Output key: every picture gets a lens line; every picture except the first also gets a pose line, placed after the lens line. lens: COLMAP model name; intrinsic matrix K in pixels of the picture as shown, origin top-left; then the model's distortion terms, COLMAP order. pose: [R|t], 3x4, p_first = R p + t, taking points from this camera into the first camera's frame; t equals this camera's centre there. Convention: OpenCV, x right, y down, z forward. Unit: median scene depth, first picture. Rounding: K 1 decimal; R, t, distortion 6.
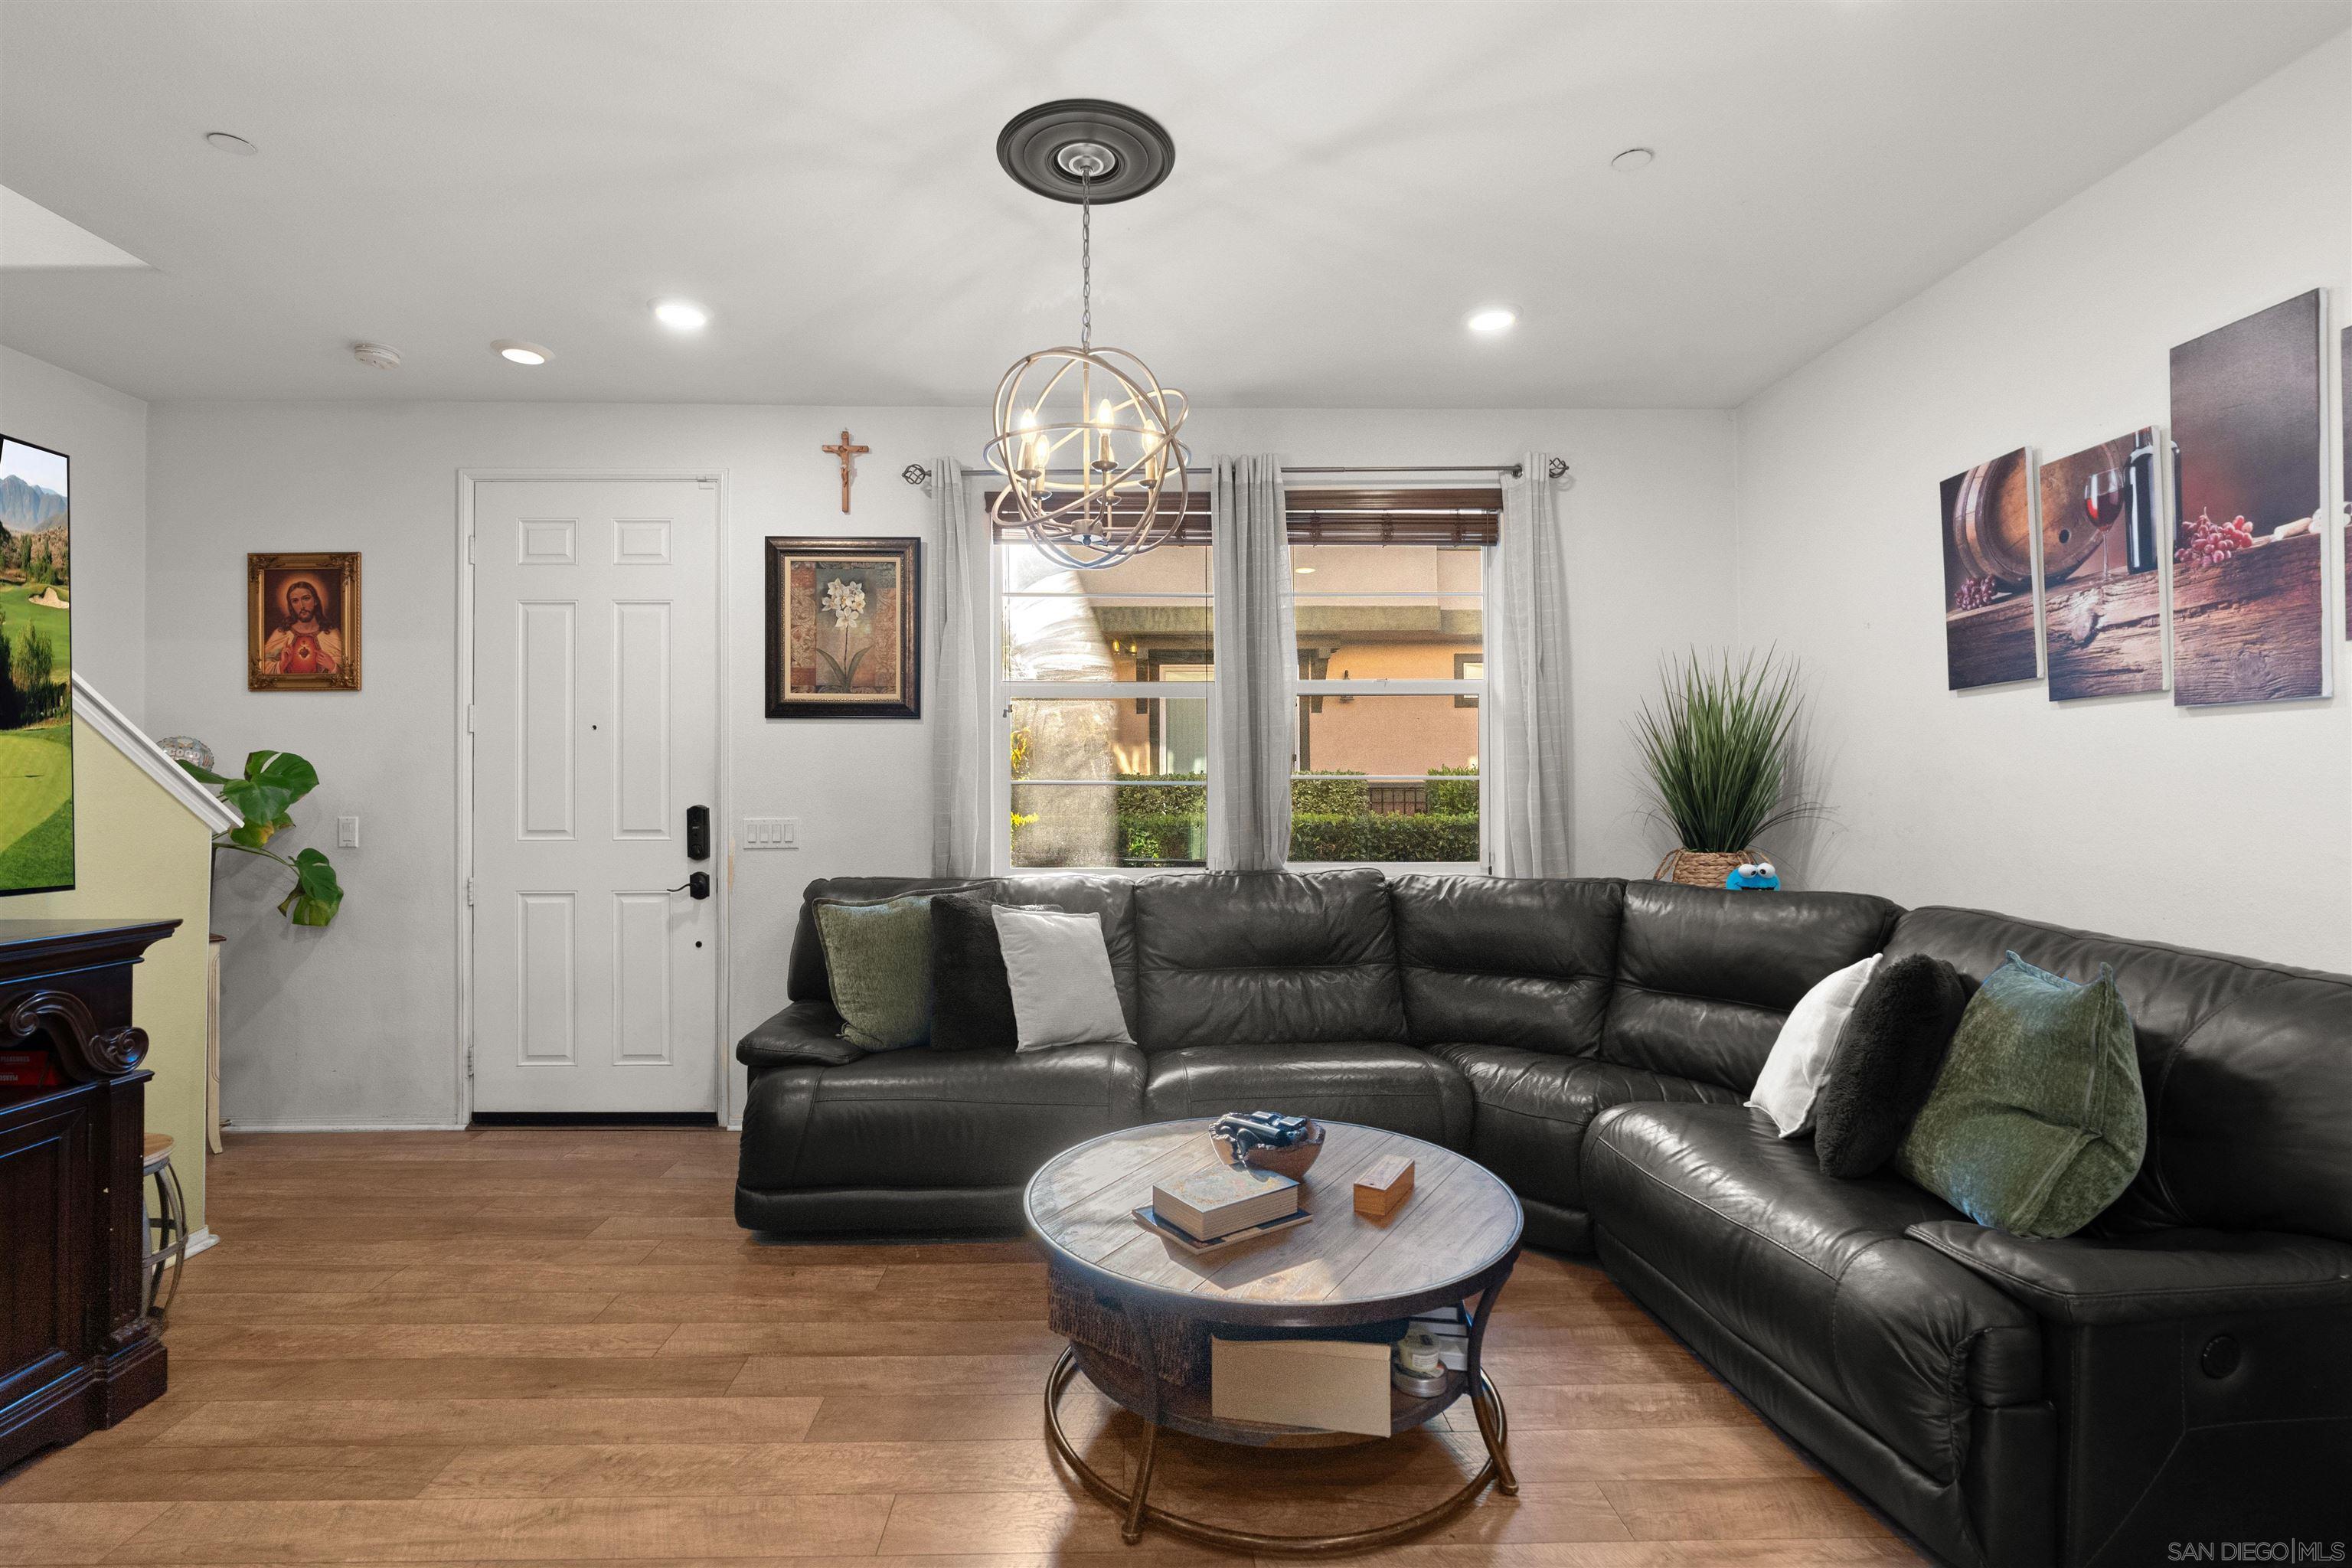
lens RADIAL K [[1069.8, 0, 1147.3], [0, 1069.8, 775.6], [0, 0, 1]] dist [-0.010708, 0.003781]
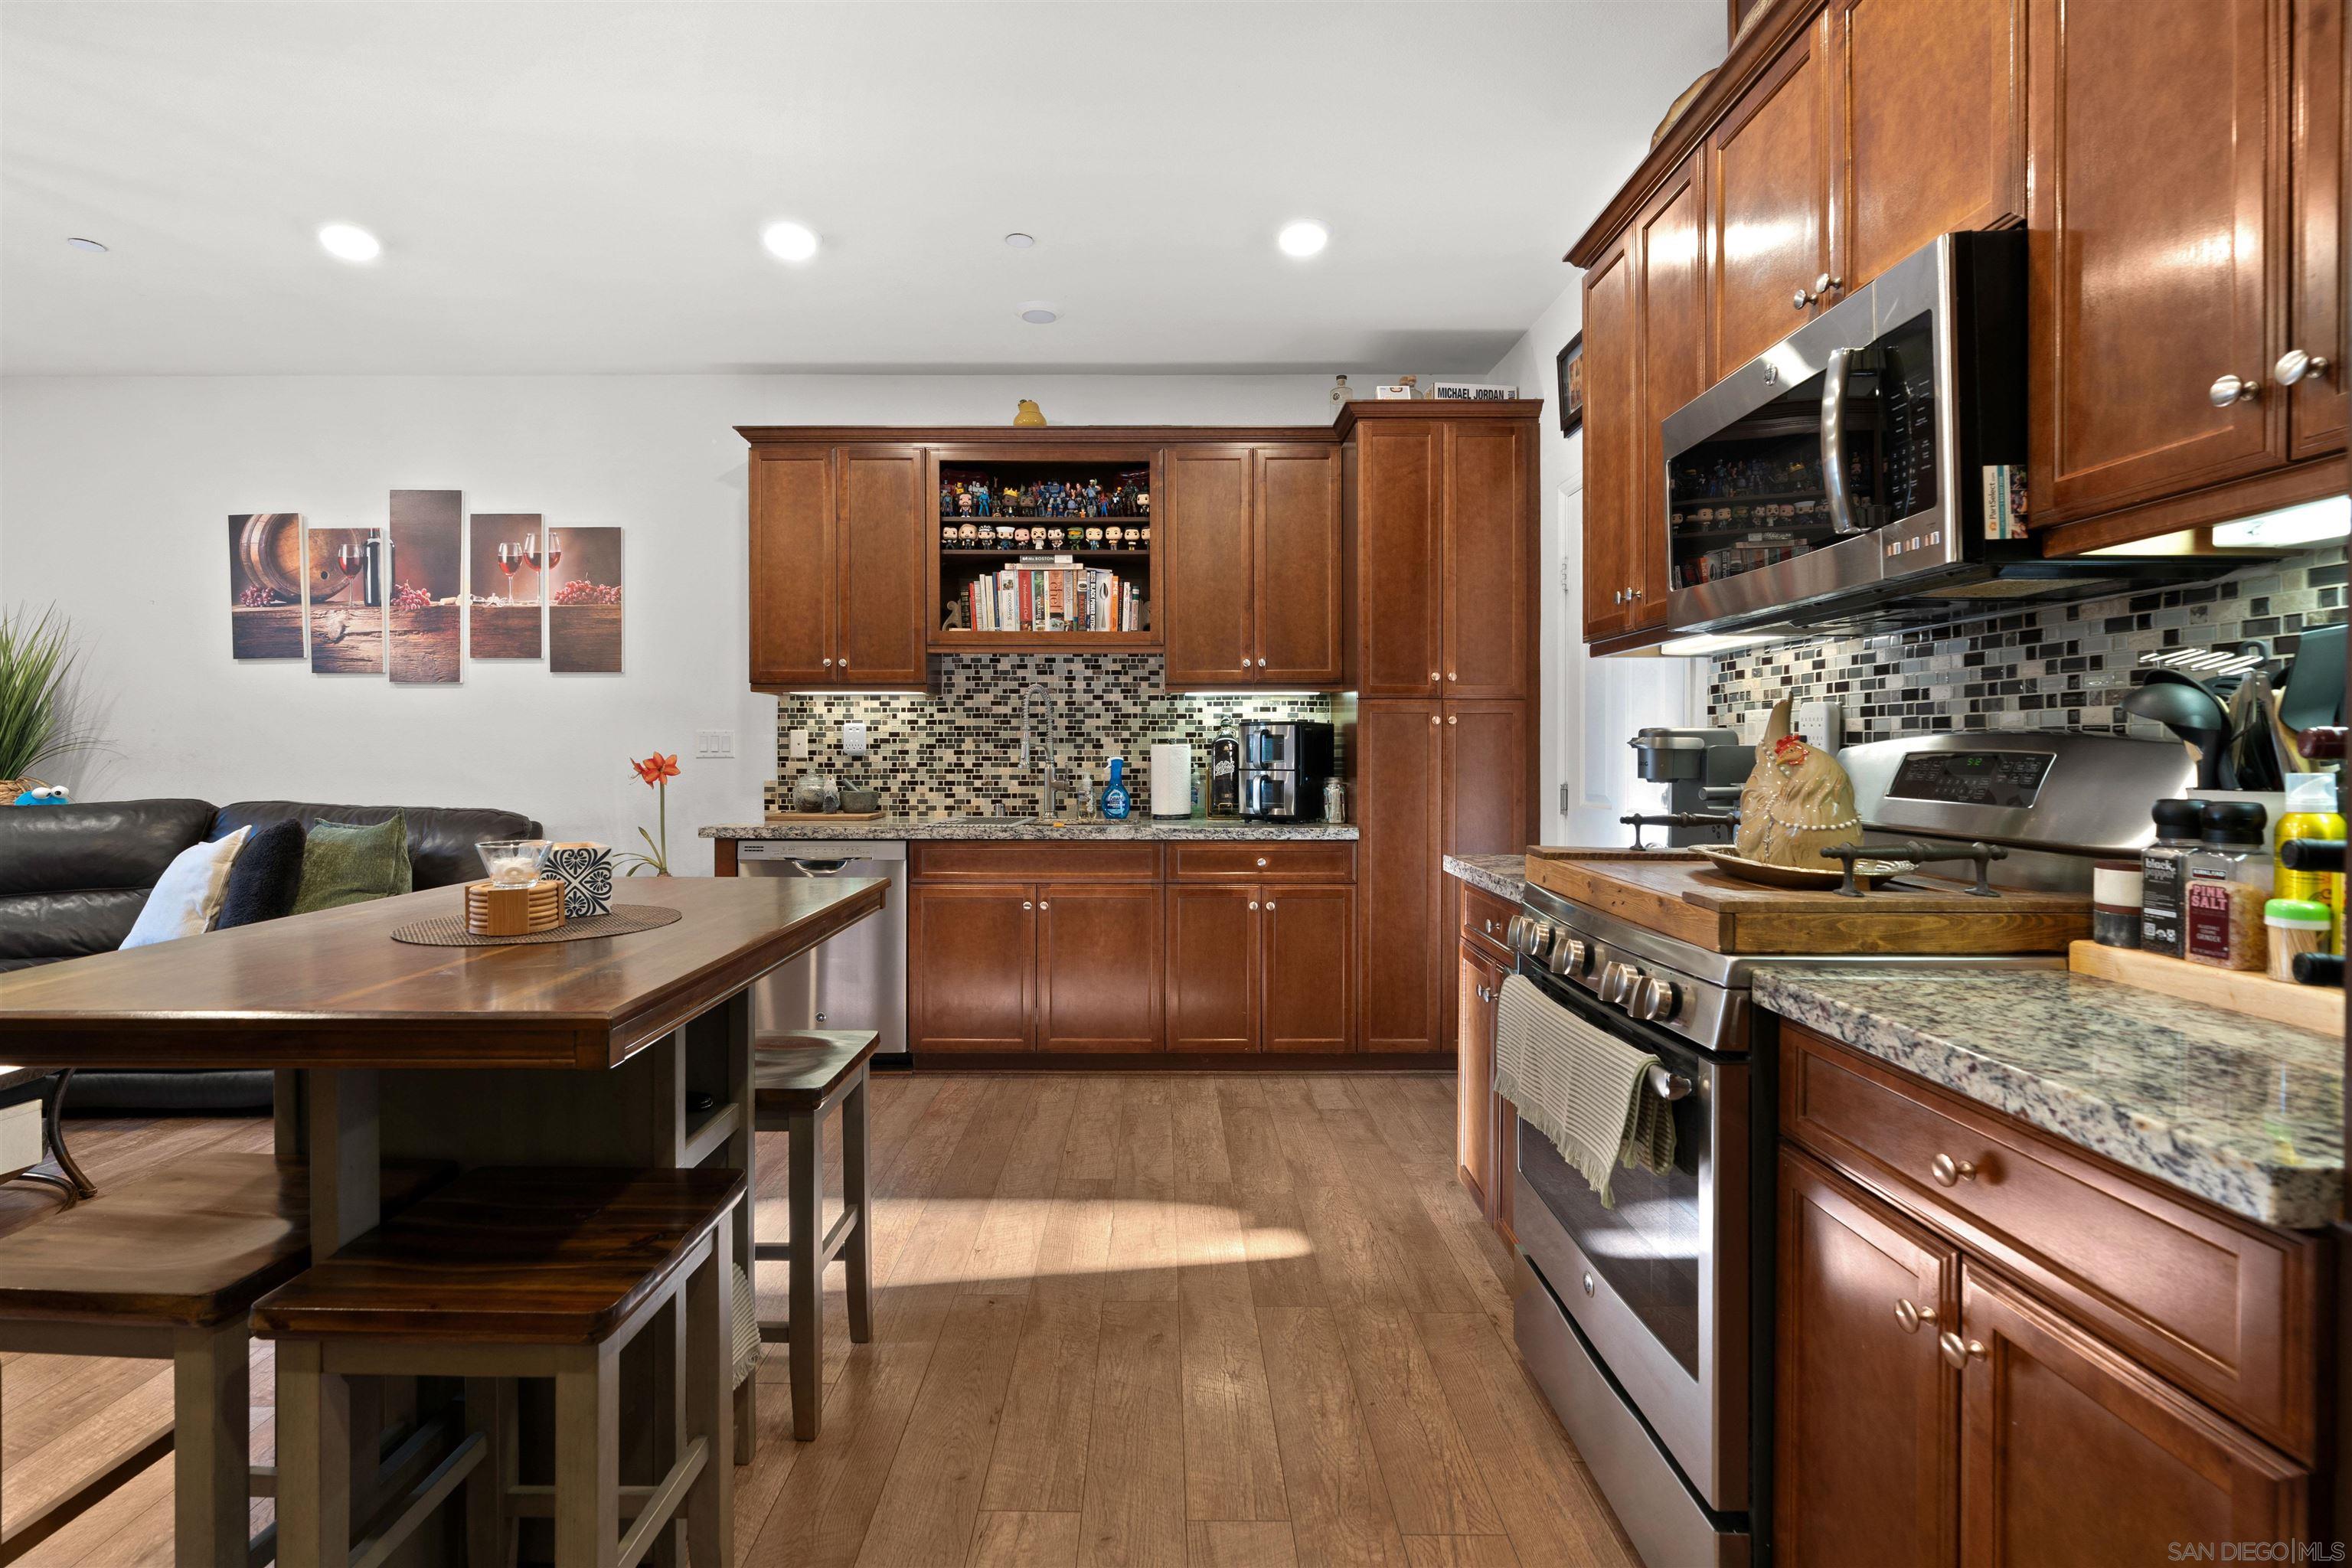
lens RADIAL K [[1069.8, 0, 1161.4], [0, 1069.8, 756.0], [0, 0, 1]] dist [-0.010708, 0.003781]
pose [[0.020963, -0.001823, 0.999779, -0.655133], [-0.011913, 0.999927, 0.002073, 0.033314], [-0.999709, -0.011954, 0.020940, -0.295143]]
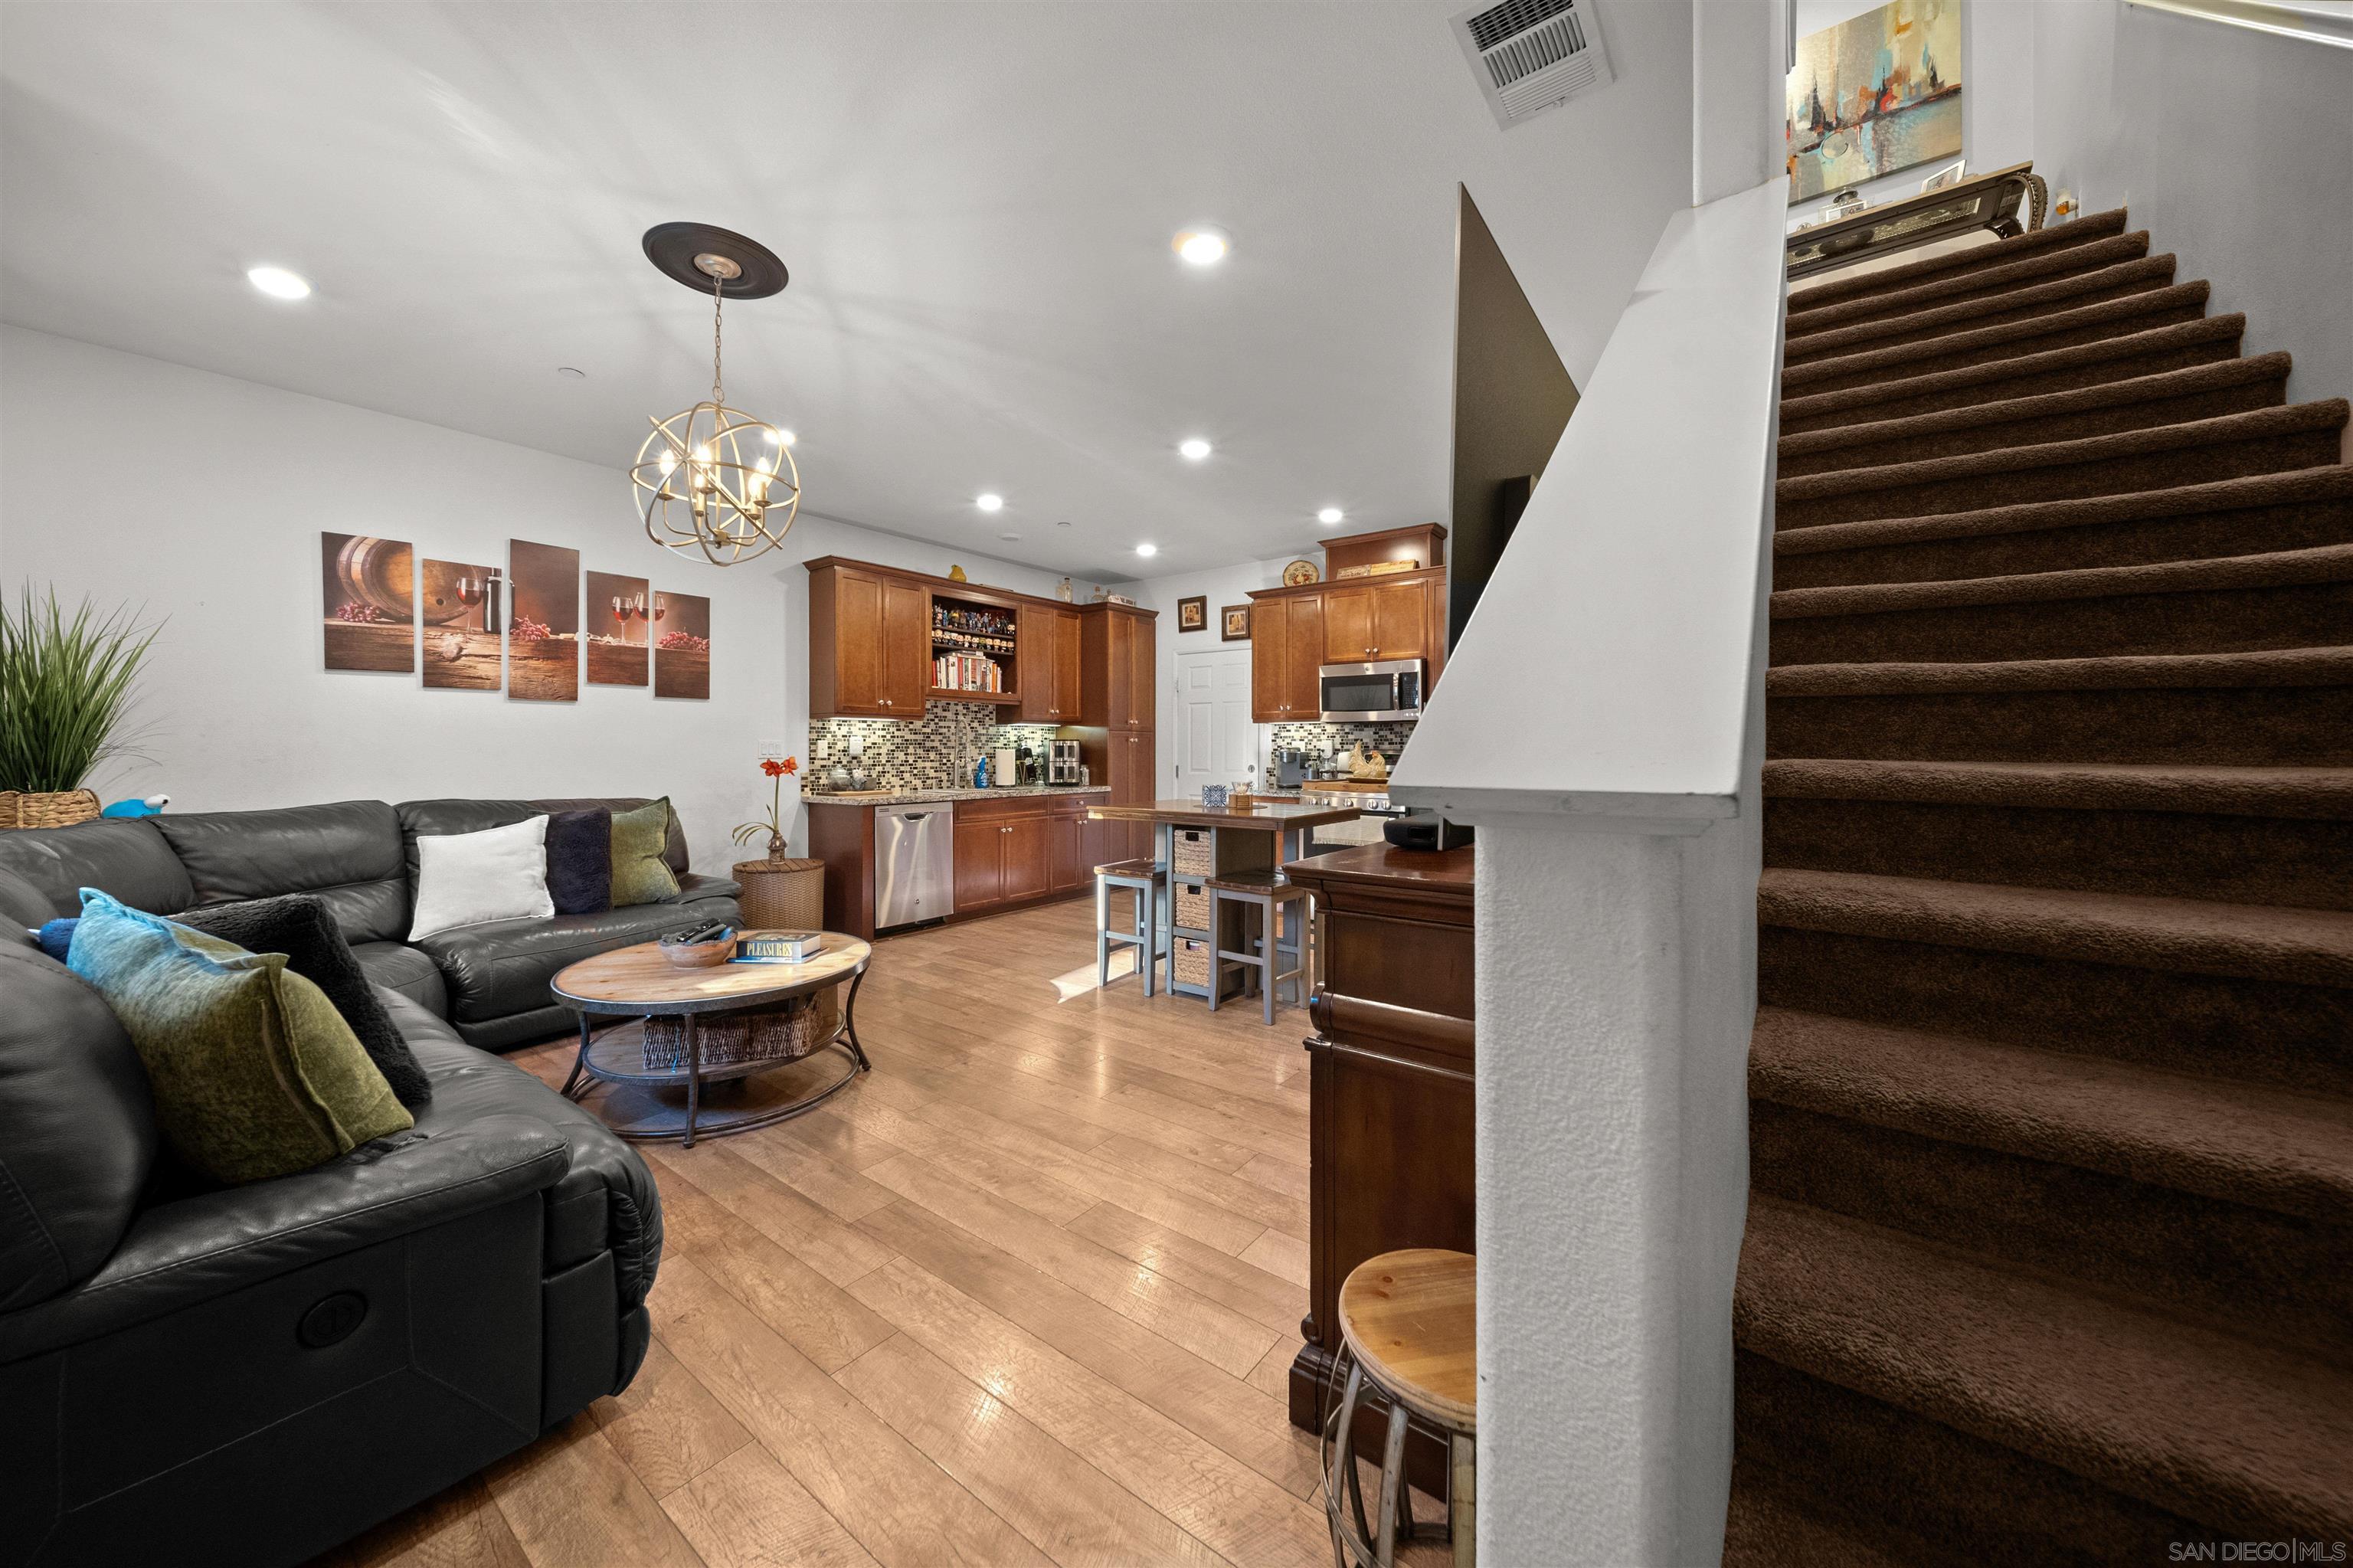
lens RADIAL K [[828.4, 0, 1159.4], [0, 828.4, 752.4], [0, 0, 1]] dist [-0.003134, -0.000573]
pose [[-0.783192, -0.001580, 0.621778, -0.898028], [-0.006595, 0.999962, -0.005765, 0.037839], [-0.621745, -0.008616, -0.783172, 1.138818]]
